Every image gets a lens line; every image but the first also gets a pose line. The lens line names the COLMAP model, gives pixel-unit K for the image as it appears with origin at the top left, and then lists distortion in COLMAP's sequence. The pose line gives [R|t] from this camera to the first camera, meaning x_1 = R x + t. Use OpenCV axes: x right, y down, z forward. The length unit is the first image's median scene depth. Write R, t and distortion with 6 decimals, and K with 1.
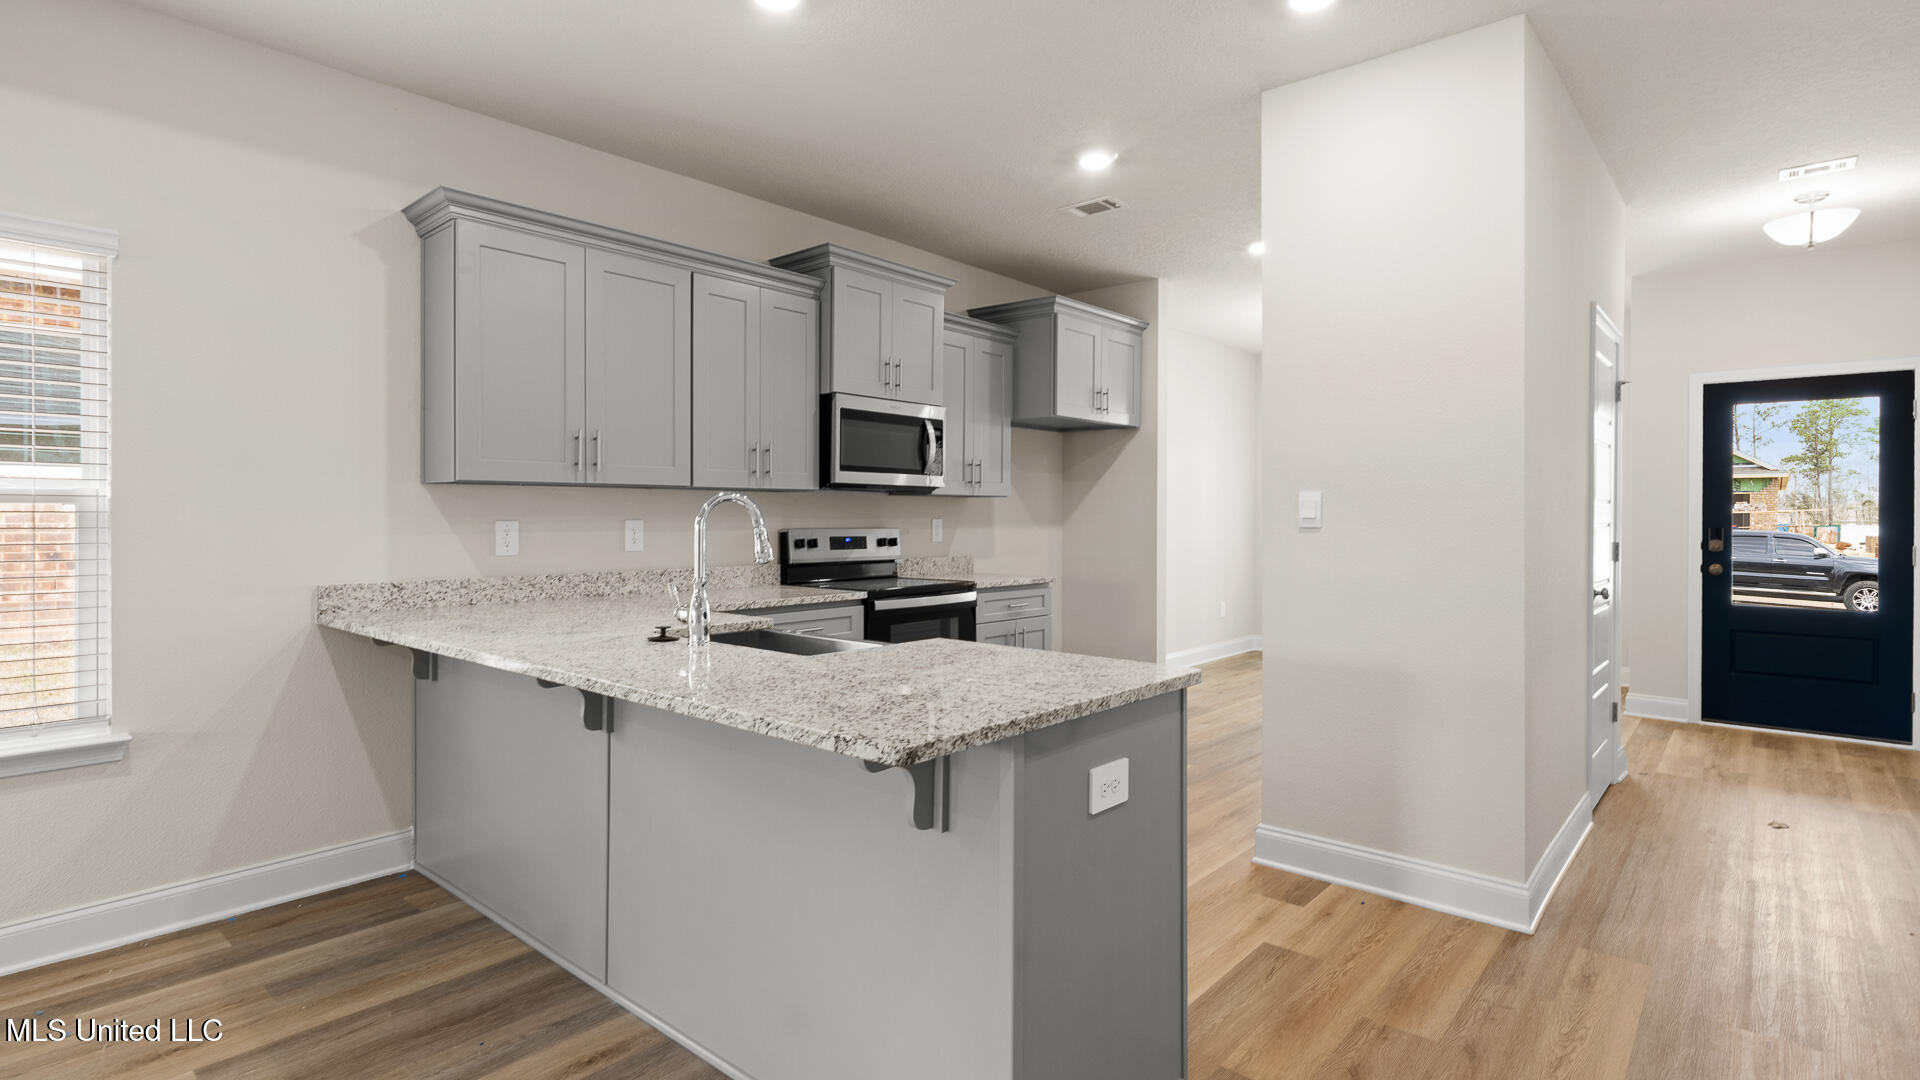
lens RADIAL K [[946.0, 0, 960.0], [0, 946.0, 540.0], [0, 0, 1]] dist [0.002775, 0.000115]
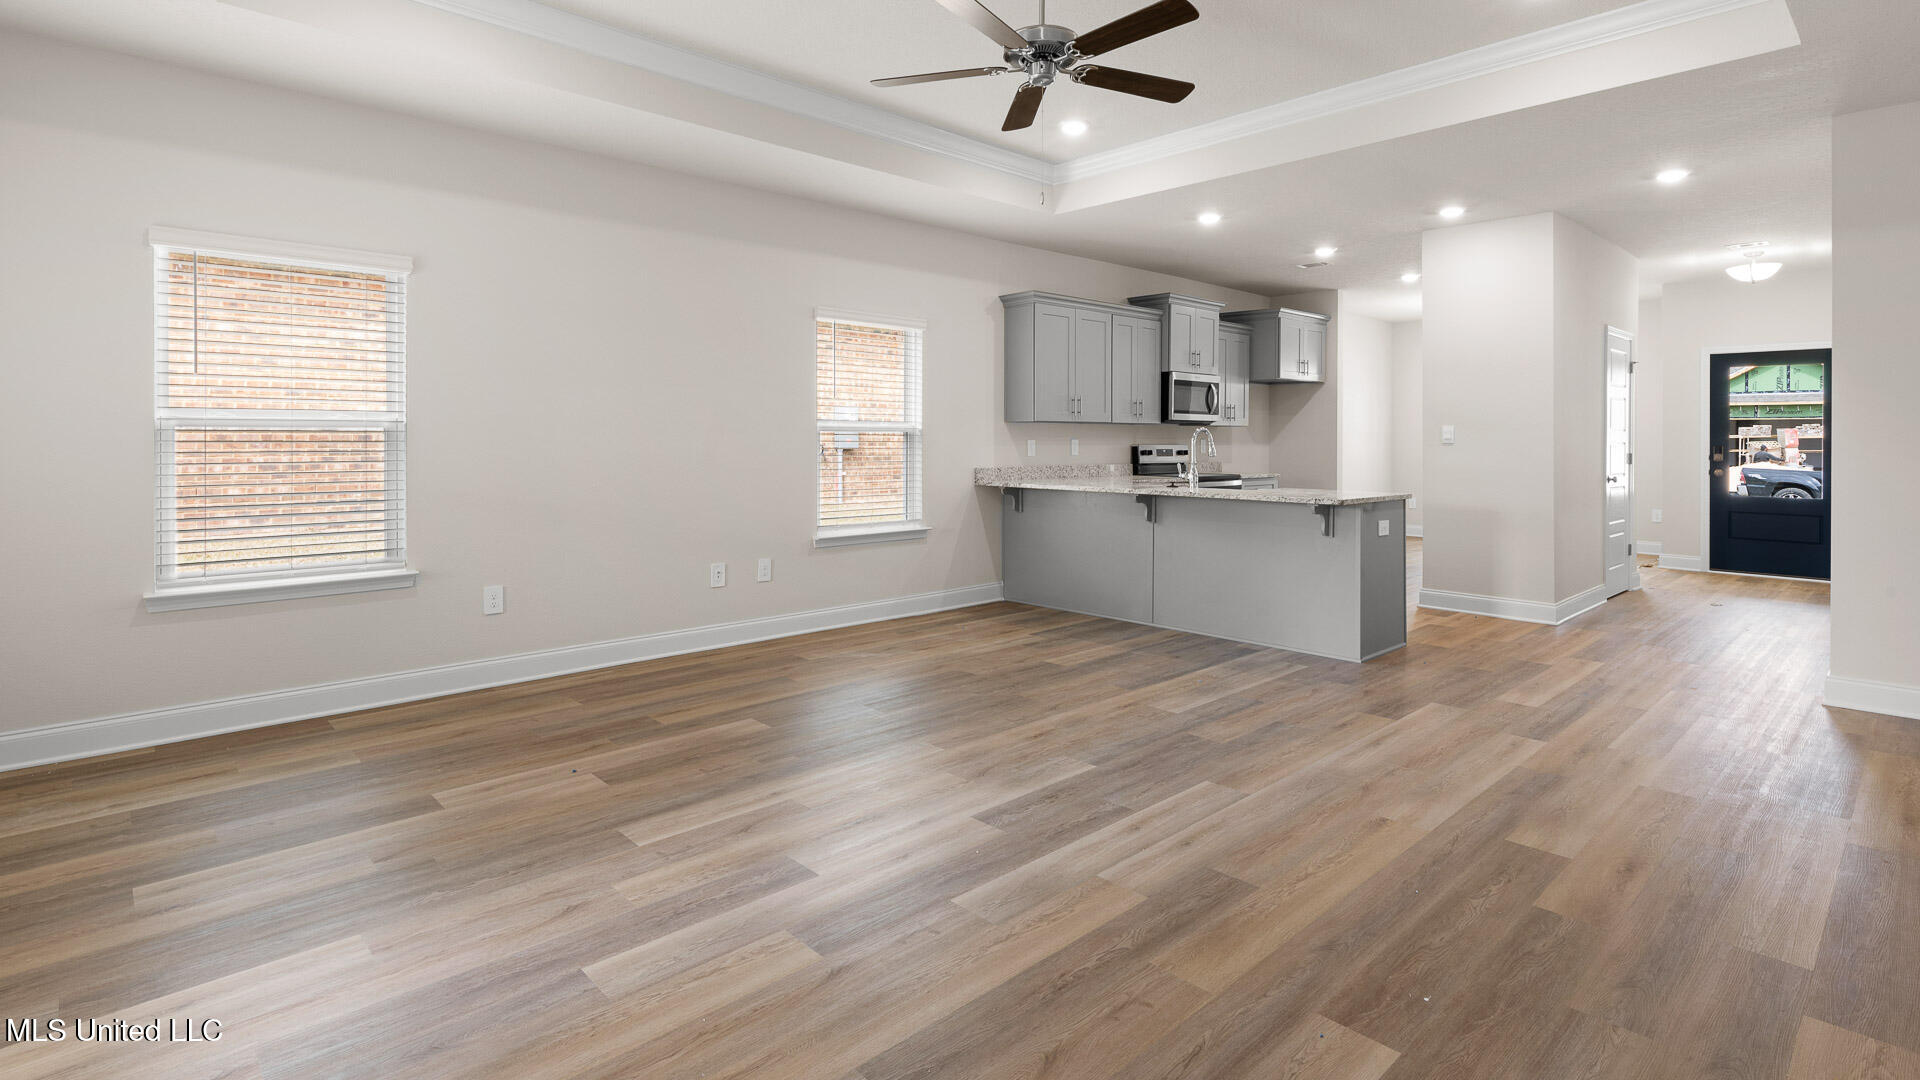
lens RADIAL K [[875.9, 0, 953.0], [0, 875.9, 453.9], [0, 0, 1]] dist [0.002367, 0.000222]
pose [[0.990931, 0.004123, -0.134311, -0.306496], [-0.005210, 0.999956, -0.007748, 0.020924], [0.134273, 0.008377, 0.990909, -0.719358]]
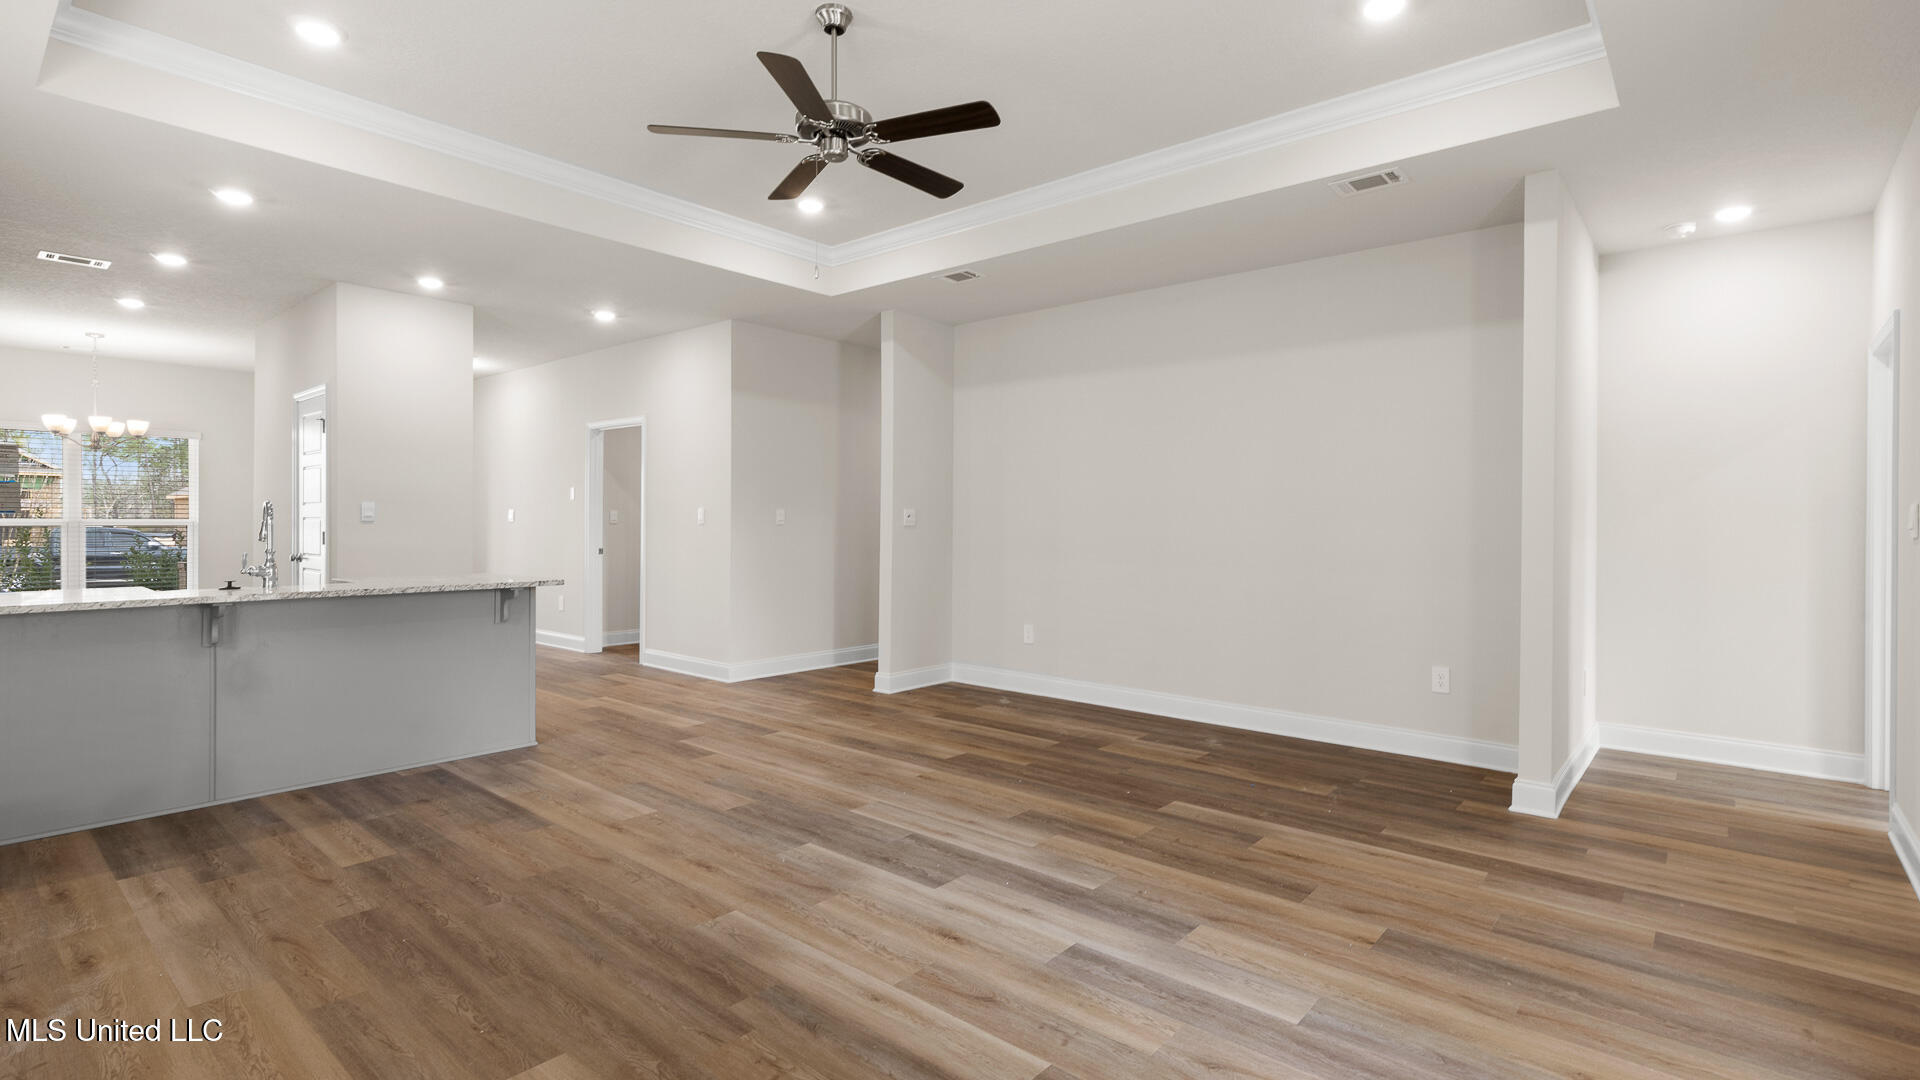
lens RADIAL K [[926.3, 0, 960.0], [0, 926.3, 540.0], [0, 0, 1]] dist [-0.000500, -0.000038]
pose [[0.036631, -0.024368, 0.999032, -1.000656], [0.020805, 0.999505, 0.023616, 0.004114], [-0.999112, 0.019920, 0.037120, -0.183459]]
